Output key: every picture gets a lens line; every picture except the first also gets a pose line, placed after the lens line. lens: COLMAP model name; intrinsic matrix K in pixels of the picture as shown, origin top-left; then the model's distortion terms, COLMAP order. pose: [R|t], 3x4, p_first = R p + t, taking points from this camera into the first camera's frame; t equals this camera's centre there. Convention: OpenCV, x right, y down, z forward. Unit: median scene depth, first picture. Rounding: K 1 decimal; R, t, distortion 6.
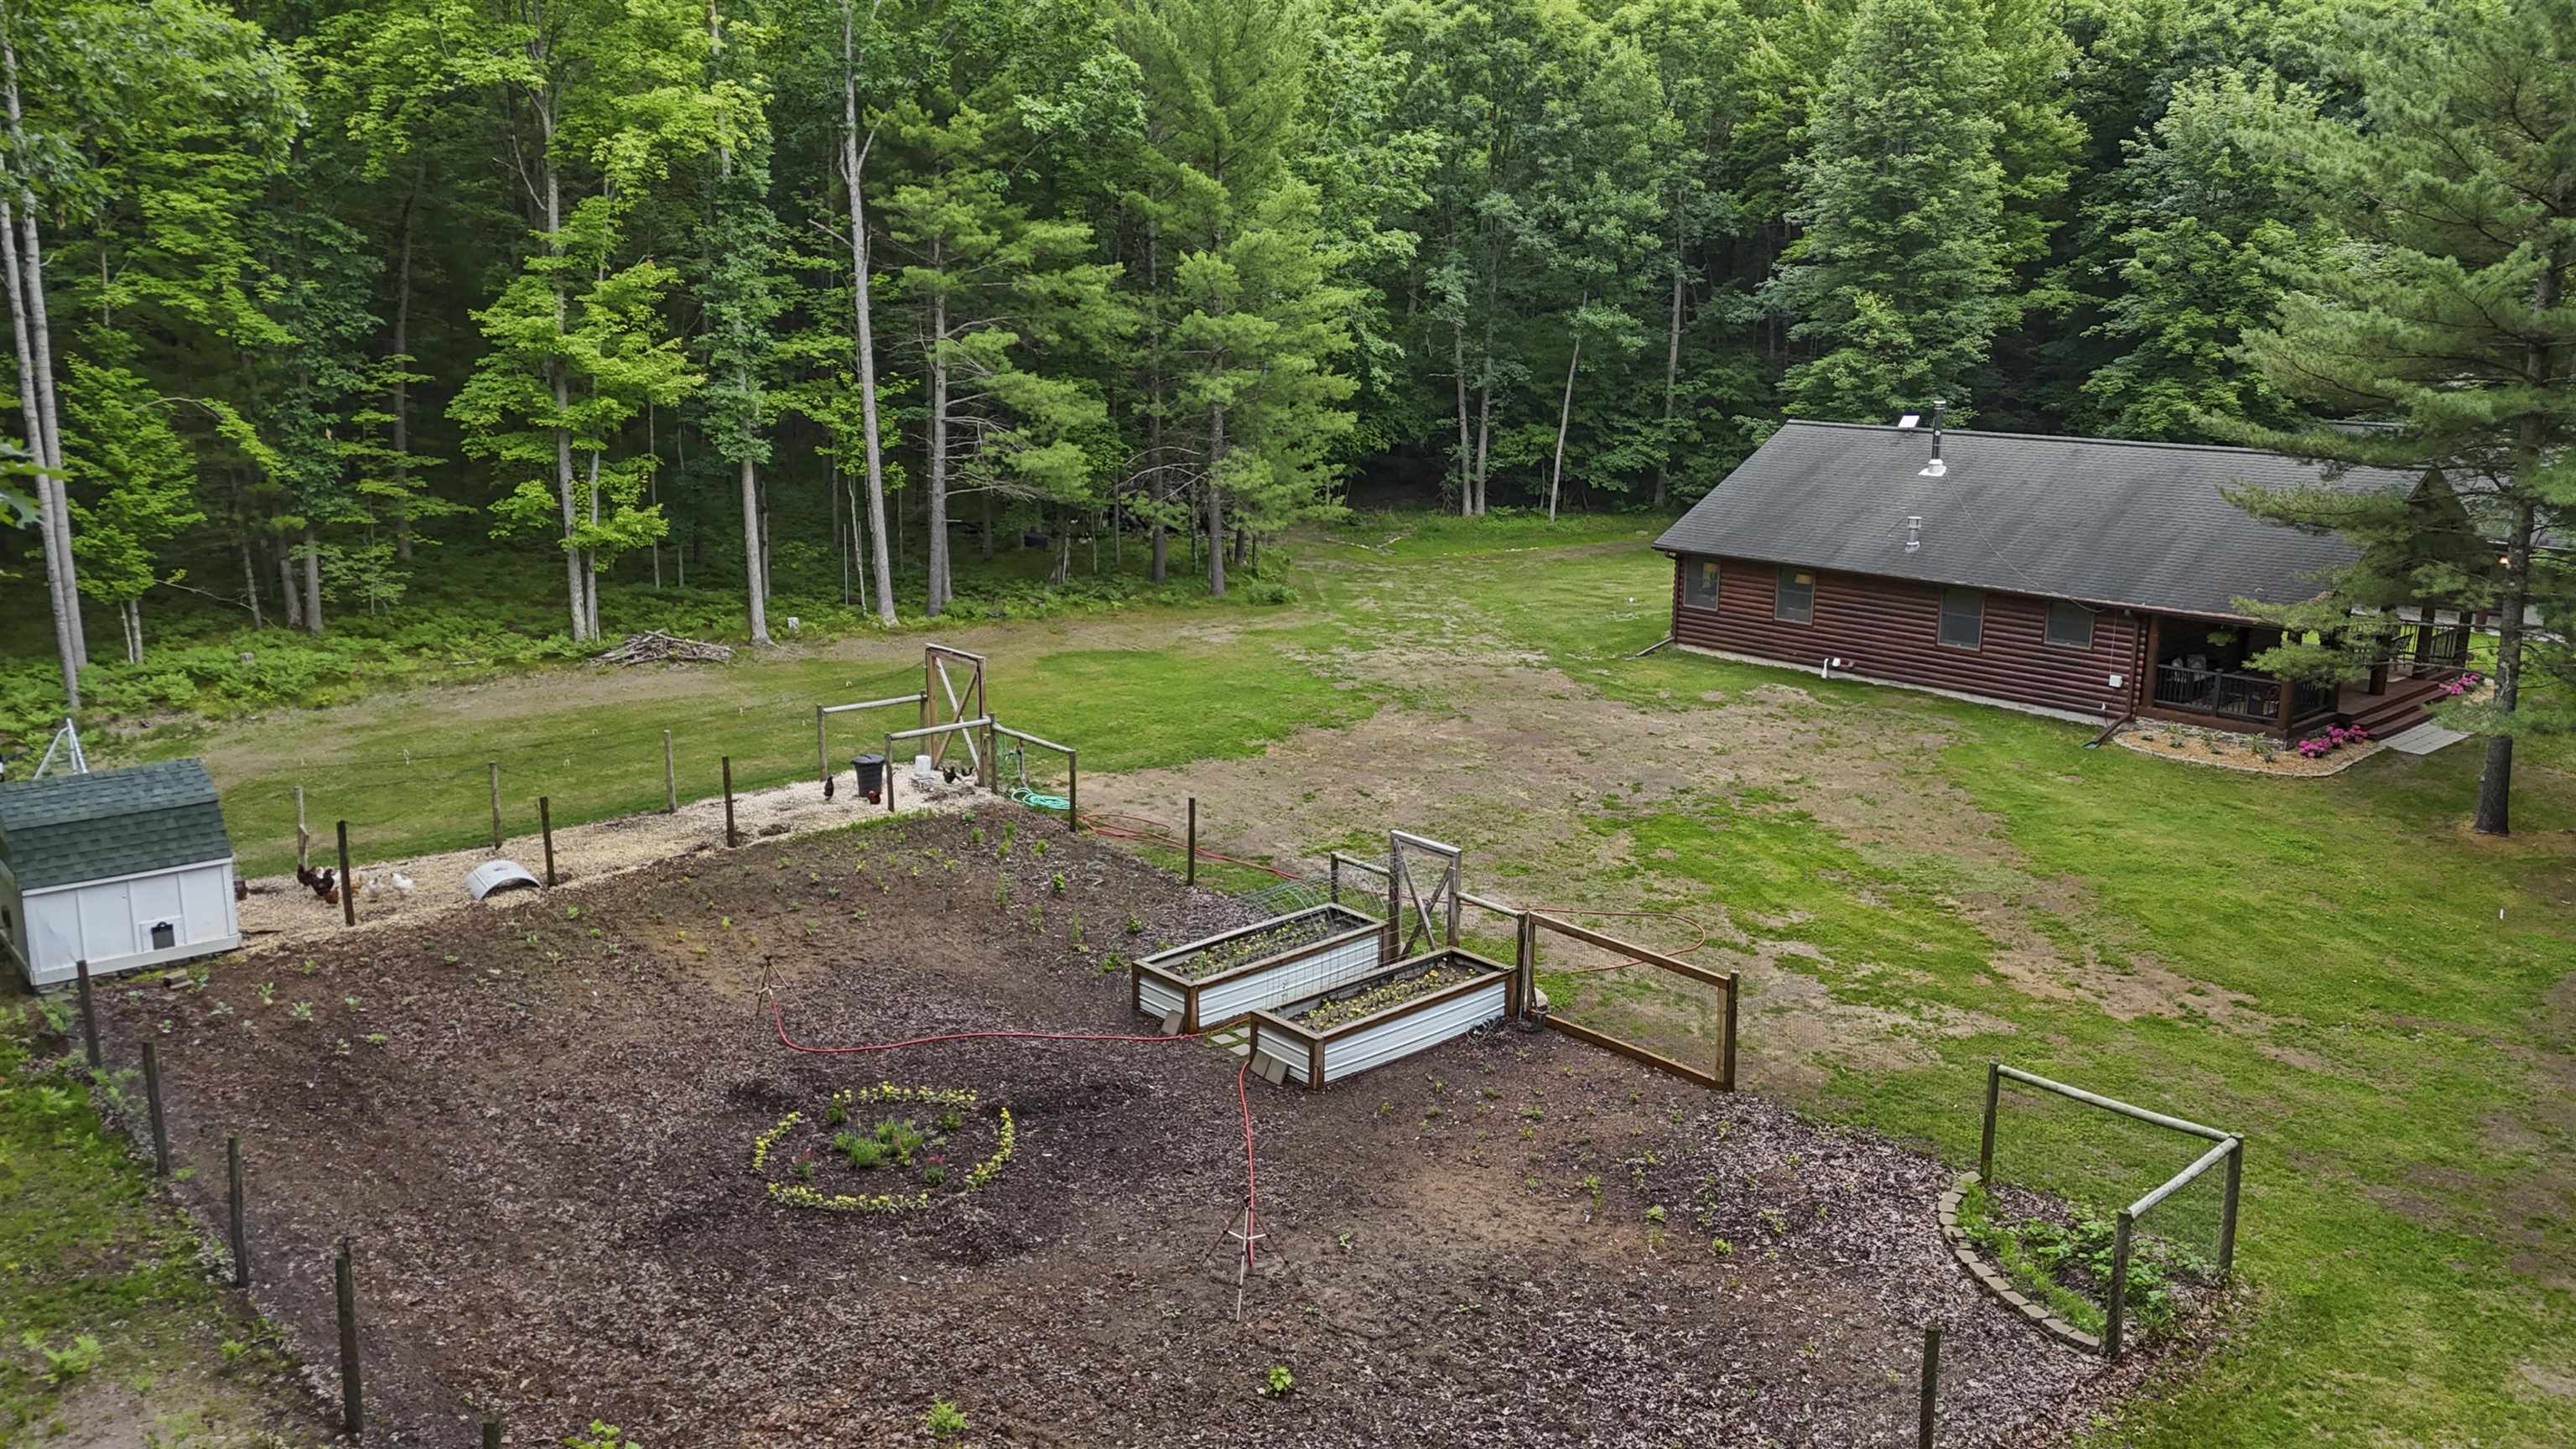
lens RADIAL K [[1879.5, 0, 1288.0], [0, 1879.5, 724.5], [0, 0, 1]] dist [0.042075, -0.001871]
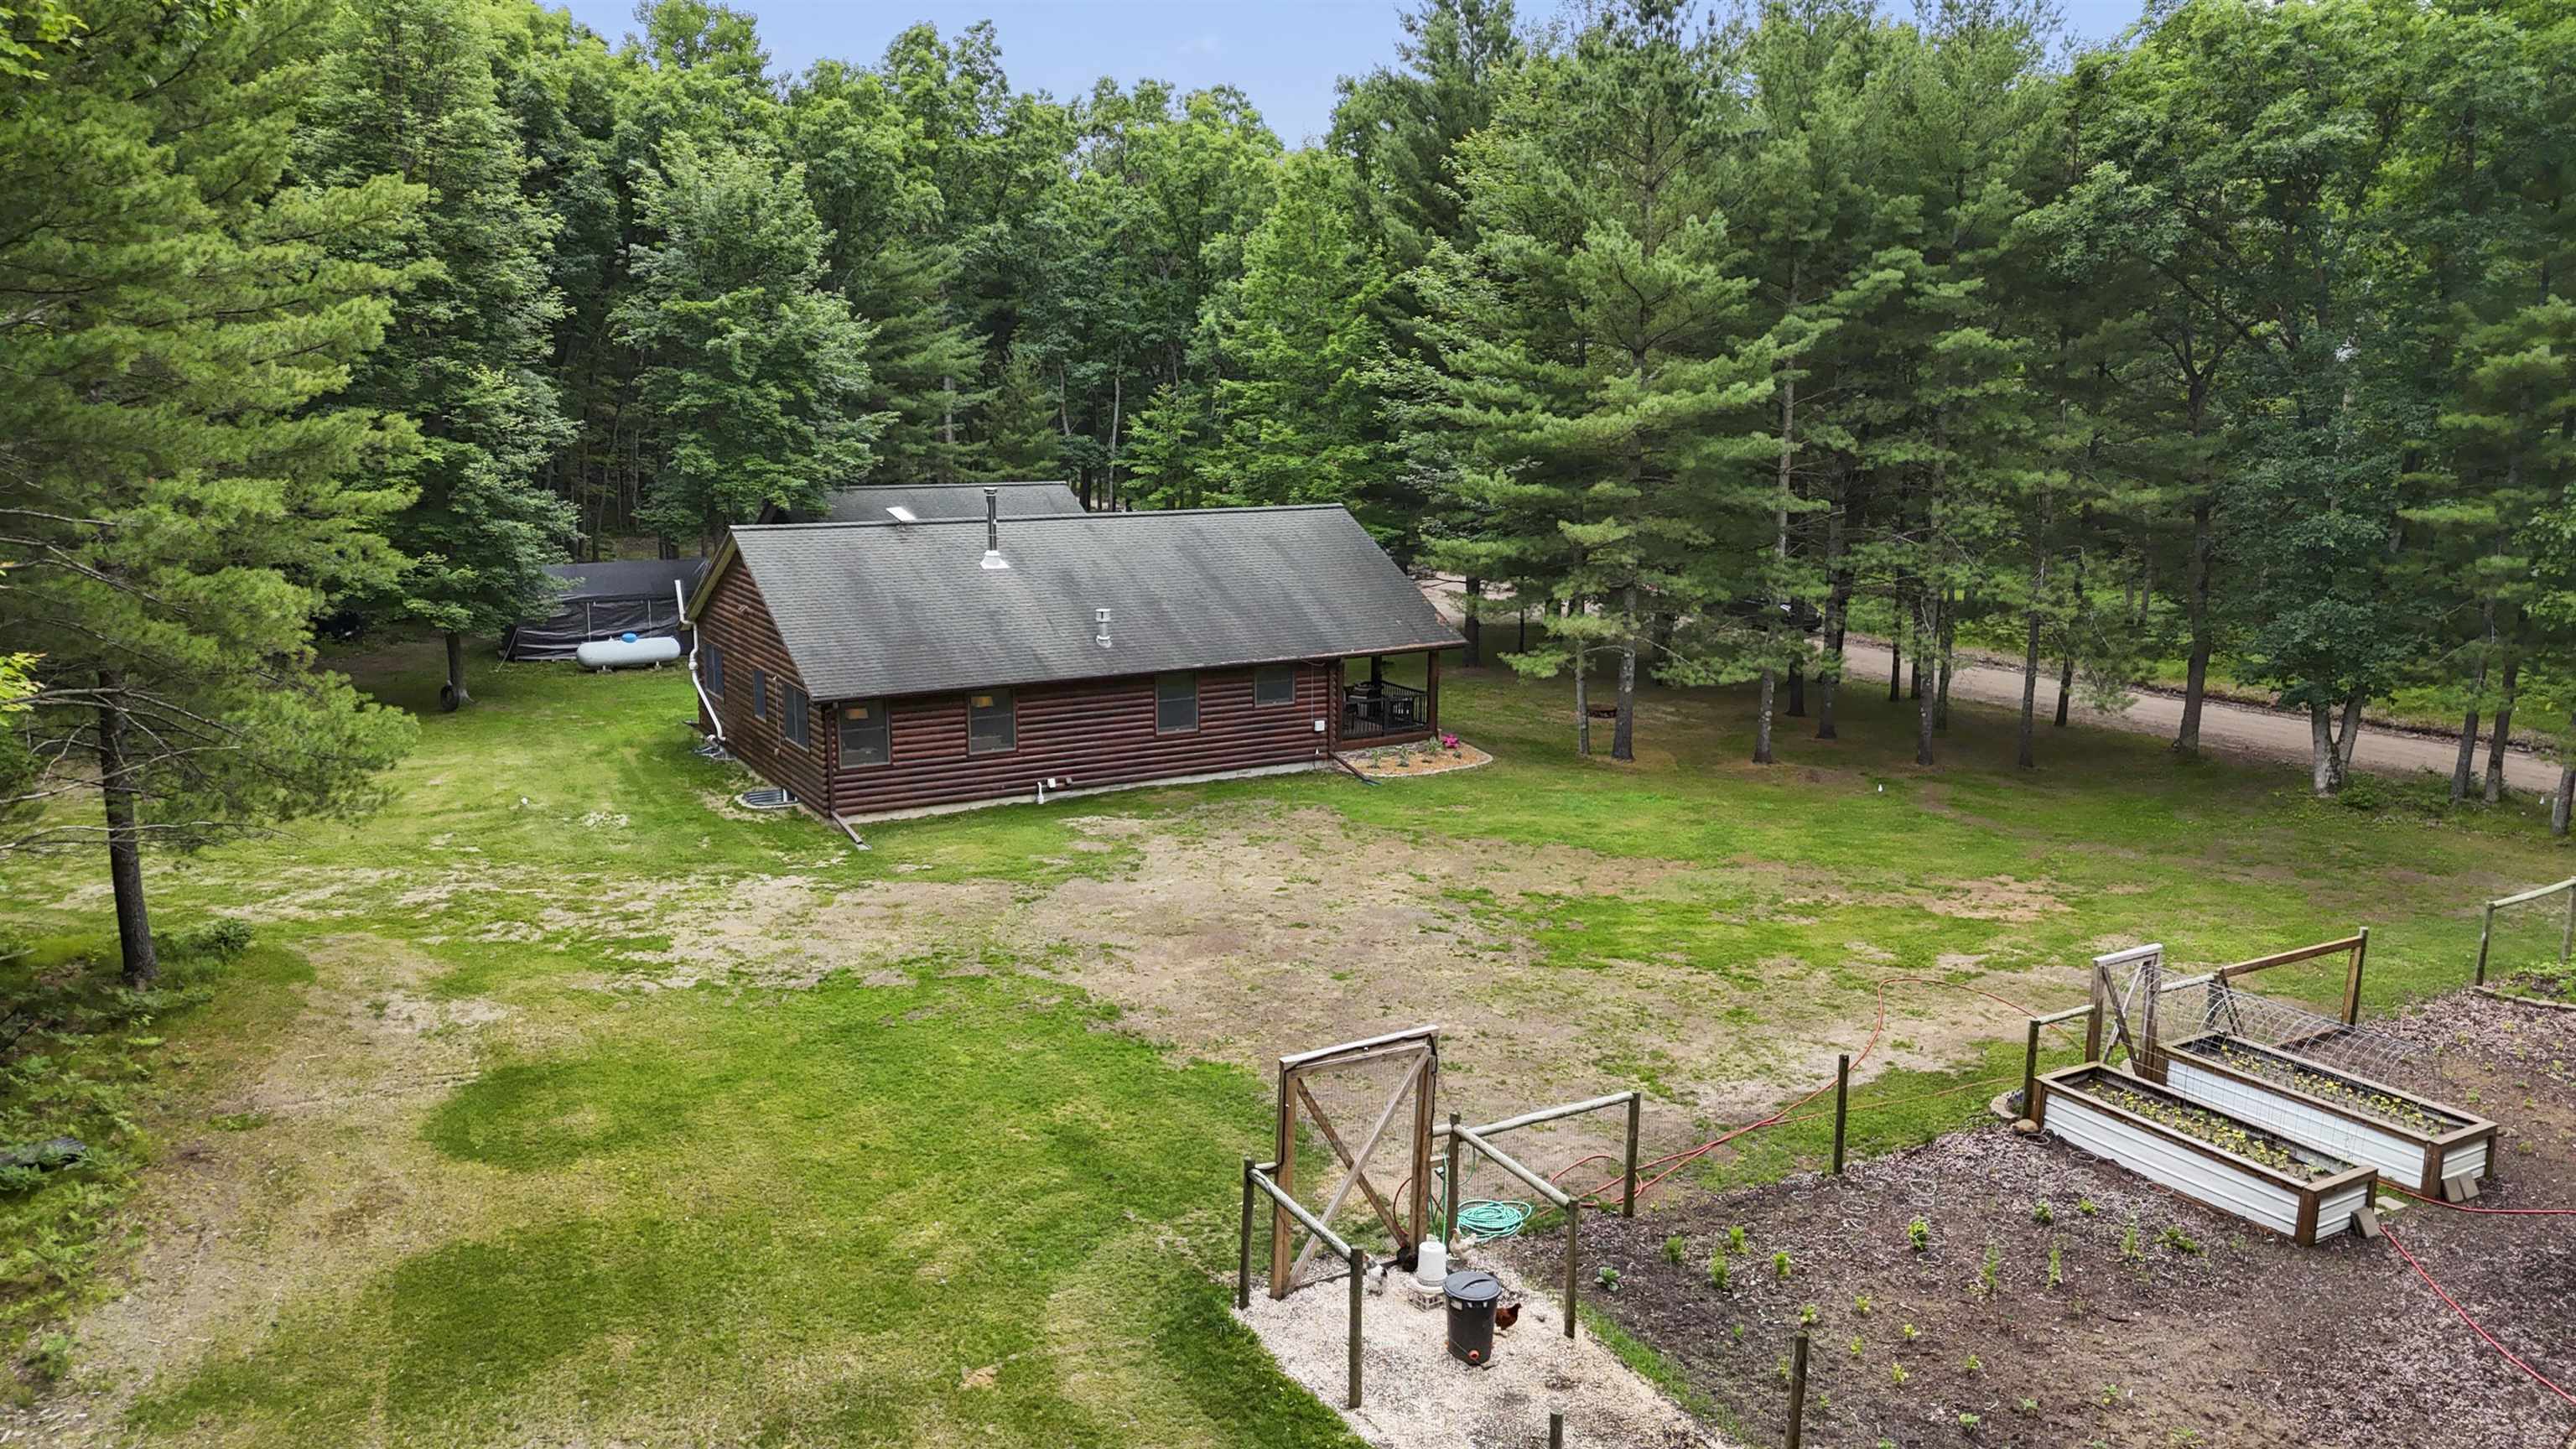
lens RADIAL K [[1879.5, 0, 1288.0], [0, 1879.5, 724.5], [0, 0, 1]] dist [0.042075, -0.001871]
pose [[0.208020, -0.193305, 0.958833, -0.770486], [0.221573, 0.964107, 0.146298, -0.239133], [-0.952698, 0.182019, 0.243384, 0.980431]]
